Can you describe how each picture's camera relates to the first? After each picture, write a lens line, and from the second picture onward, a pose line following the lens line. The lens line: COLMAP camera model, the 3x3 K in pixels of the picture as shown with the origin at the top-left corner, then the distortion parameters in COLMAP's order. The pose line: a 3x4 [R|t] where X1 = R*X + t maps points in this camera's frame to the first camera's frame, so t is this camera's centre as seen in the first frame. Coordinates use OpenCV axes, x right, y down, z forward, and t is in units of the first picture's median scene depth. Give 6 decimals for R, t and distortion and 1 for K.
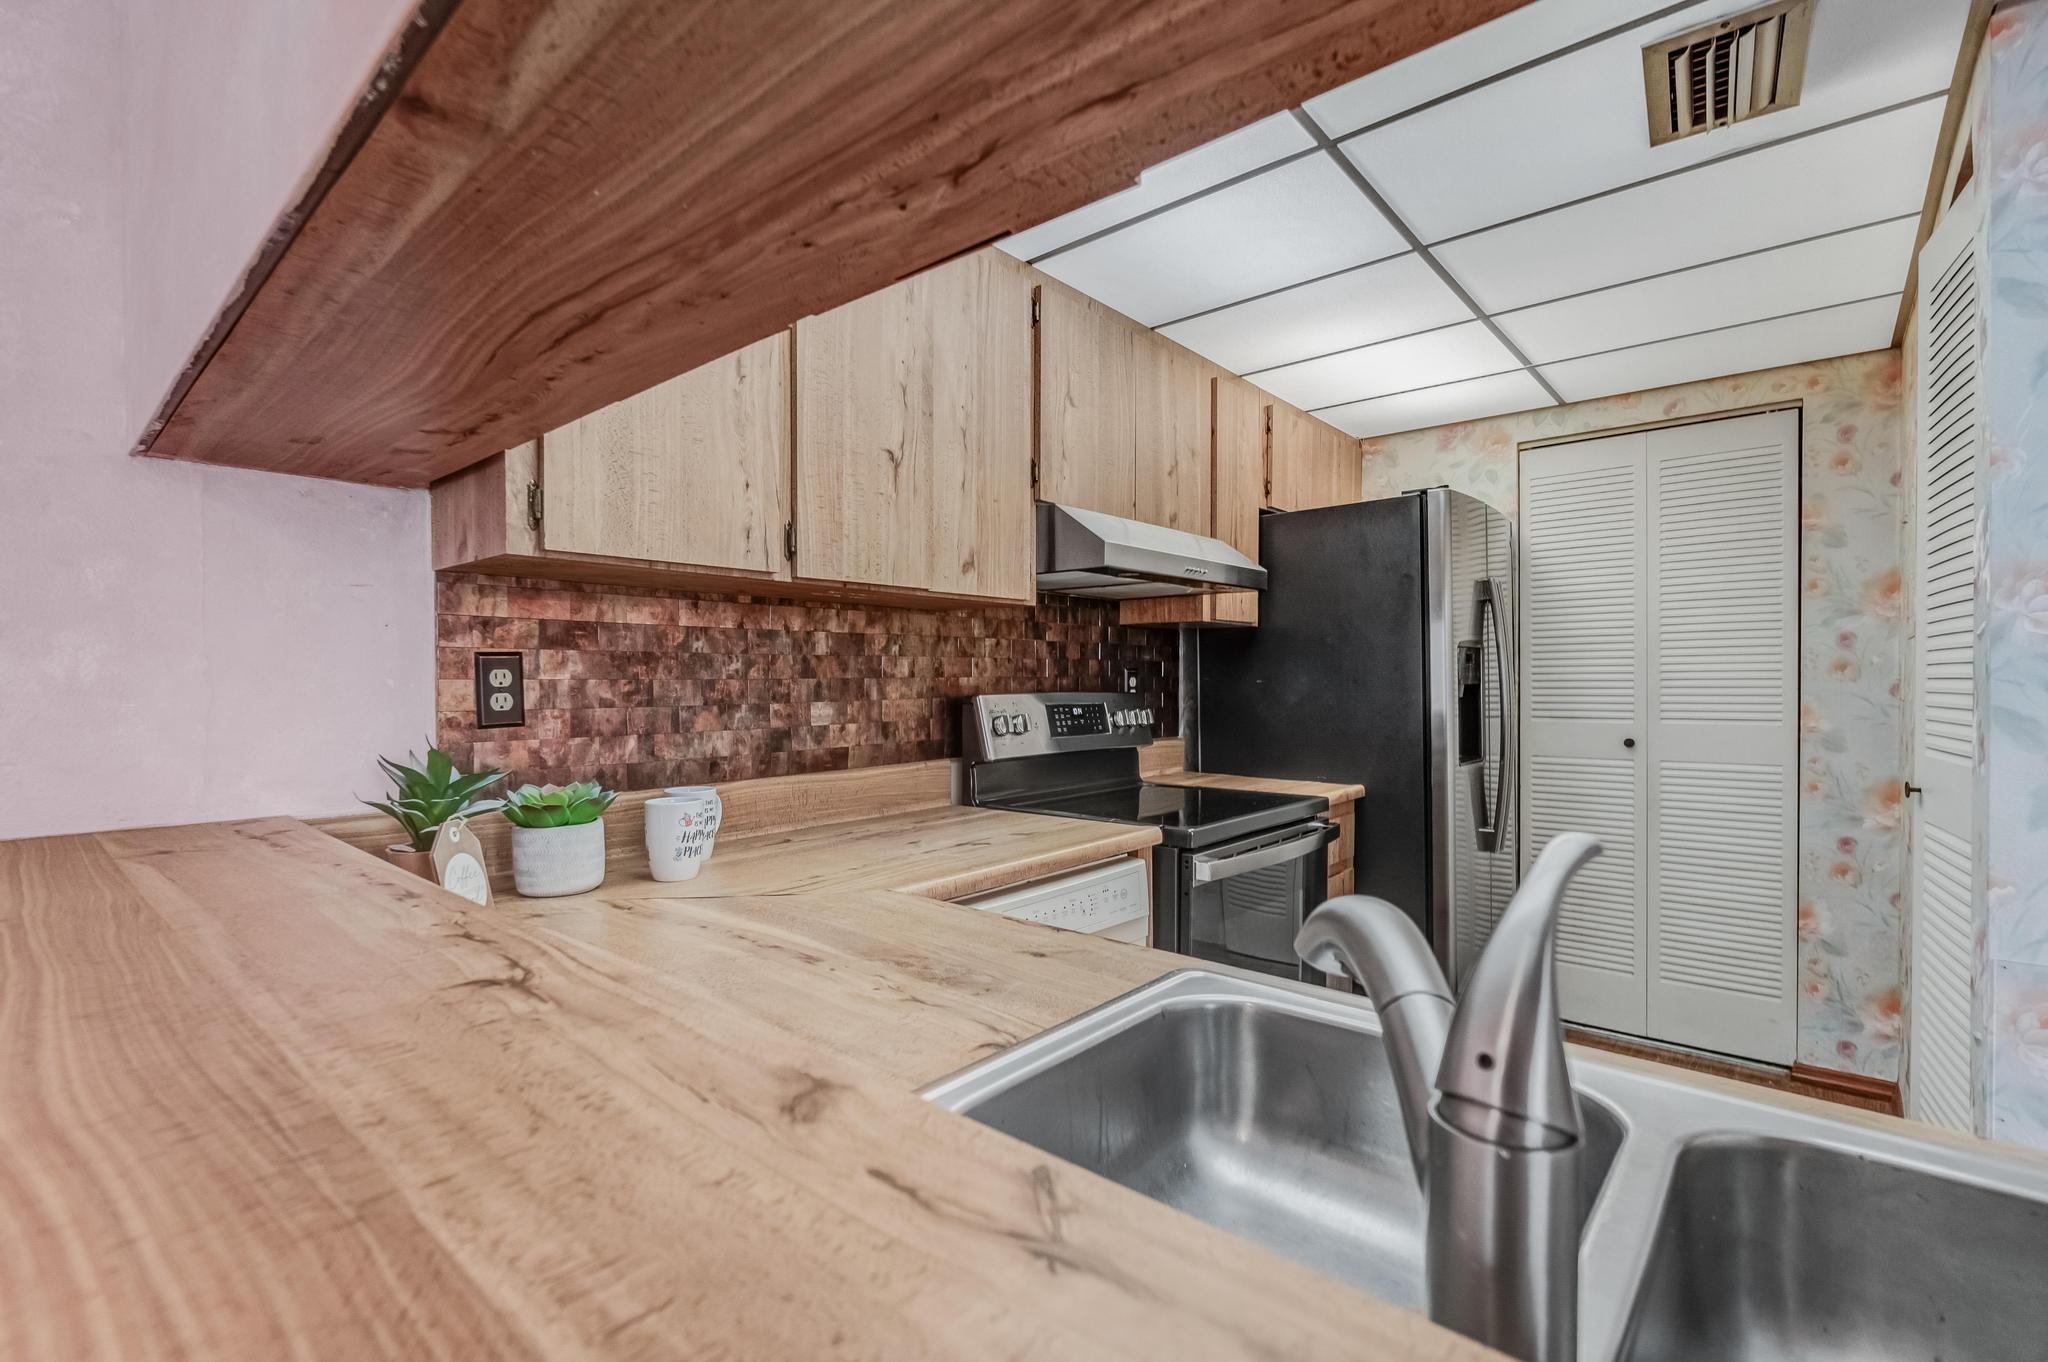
lens RADIAL K [[900.6, 0, 1019.1], [0, 900.6, 687.7], [0, 0, 1]] dist [0.001376, 0.000035]
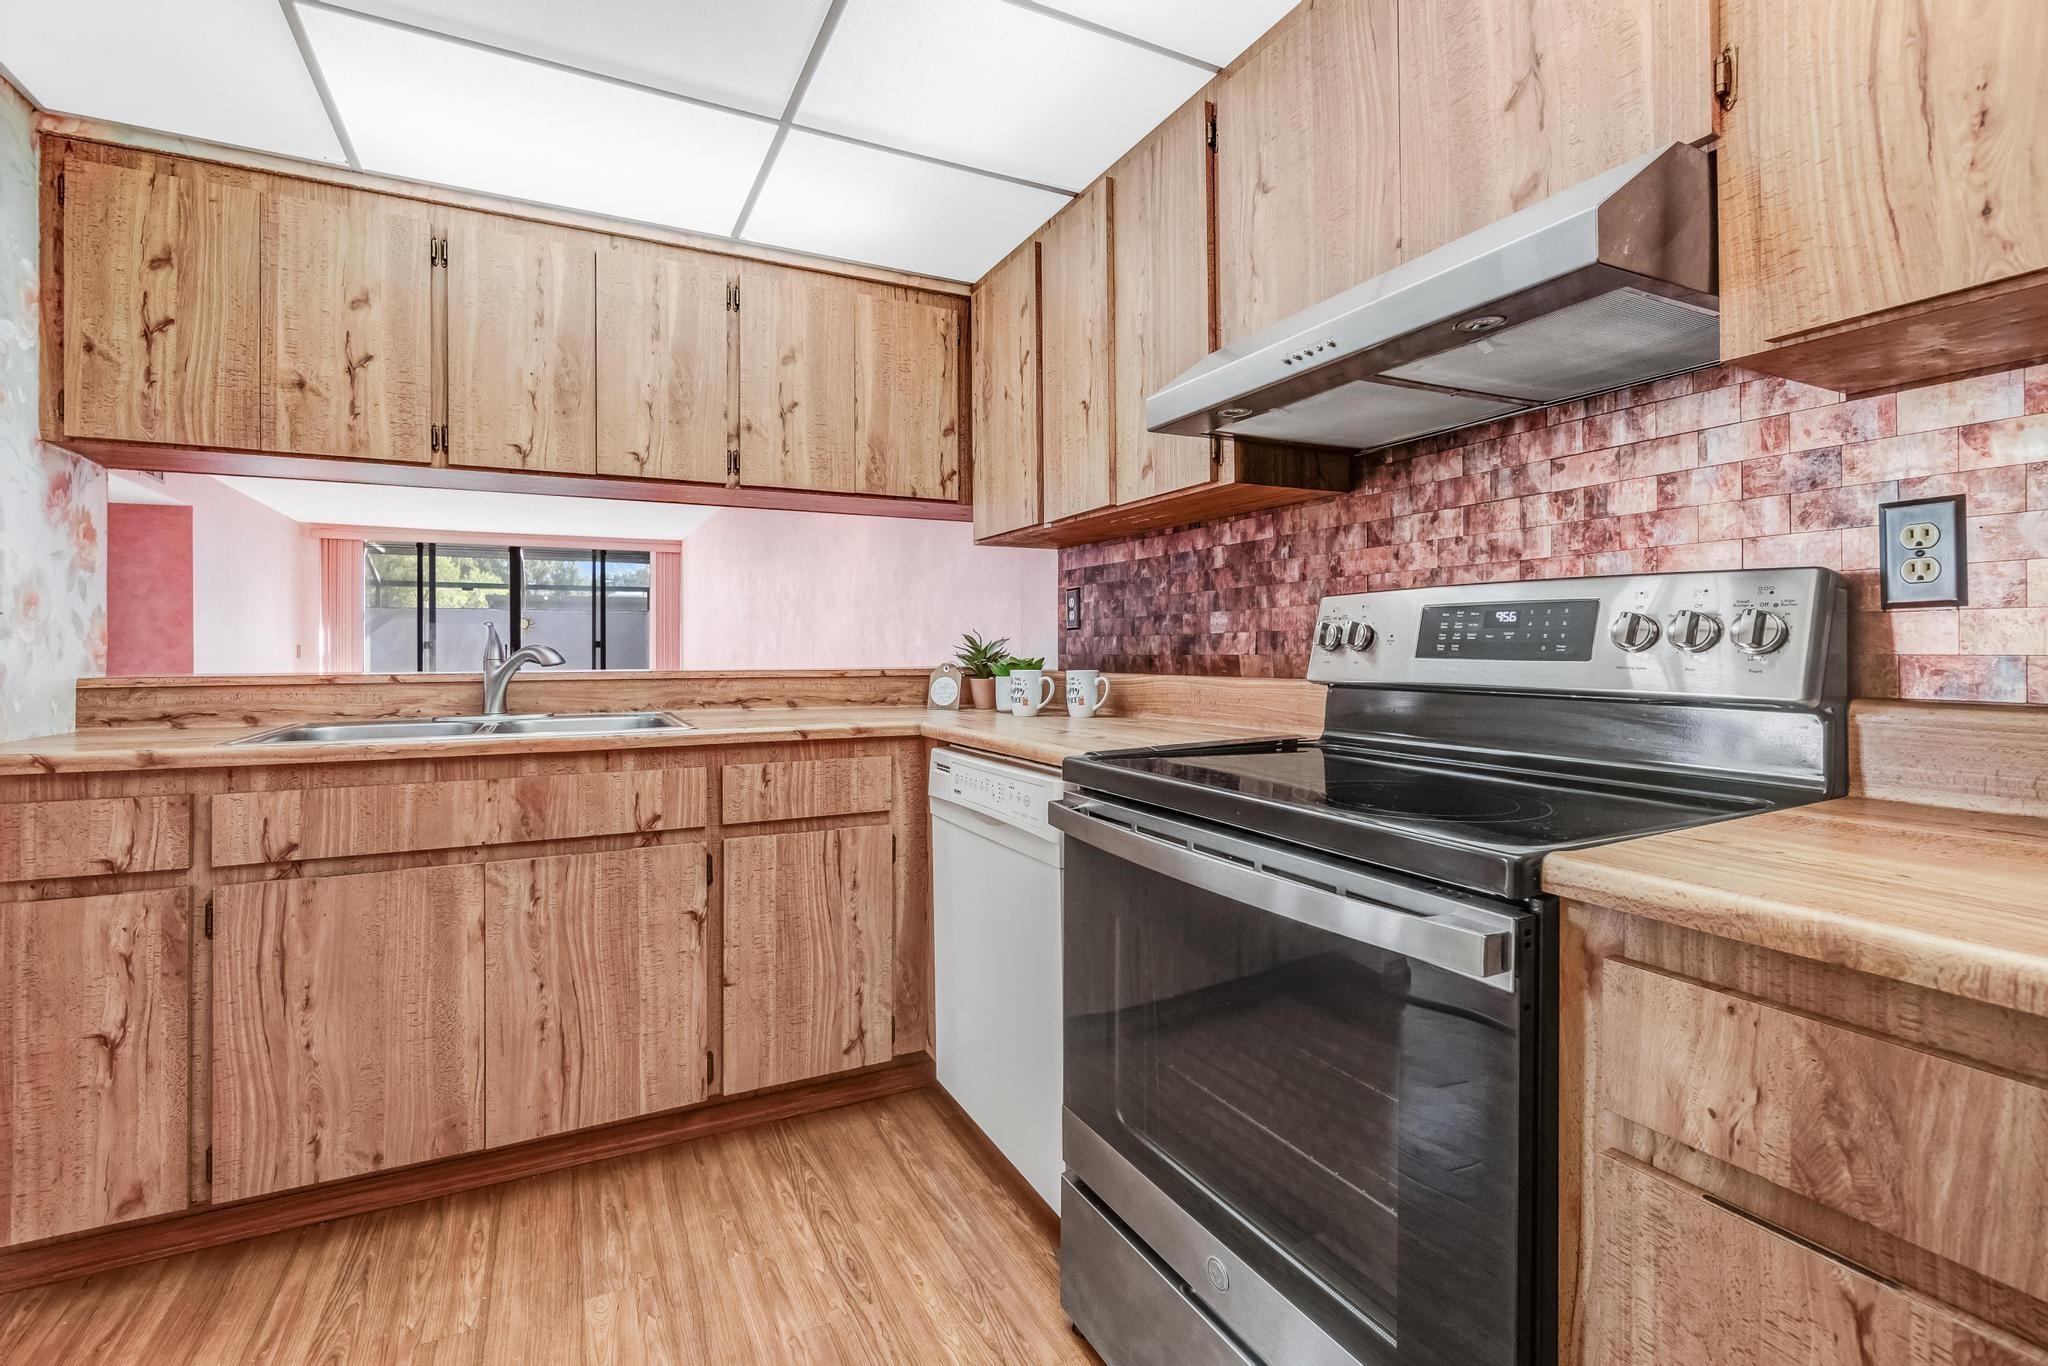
lens RADIAL K [[900.6, 0, 964.9], [0, 900.6, 638.6], [0, 0, 1]] dist [0.001376, 0.000035]
pose [[-0.410888, -0.008029, -0.911651, 0.887720], [-0.005758, 0.999964, -0.006211, 0.056792], [0.911668, 0.002698, -0.410919, 1.168001]]
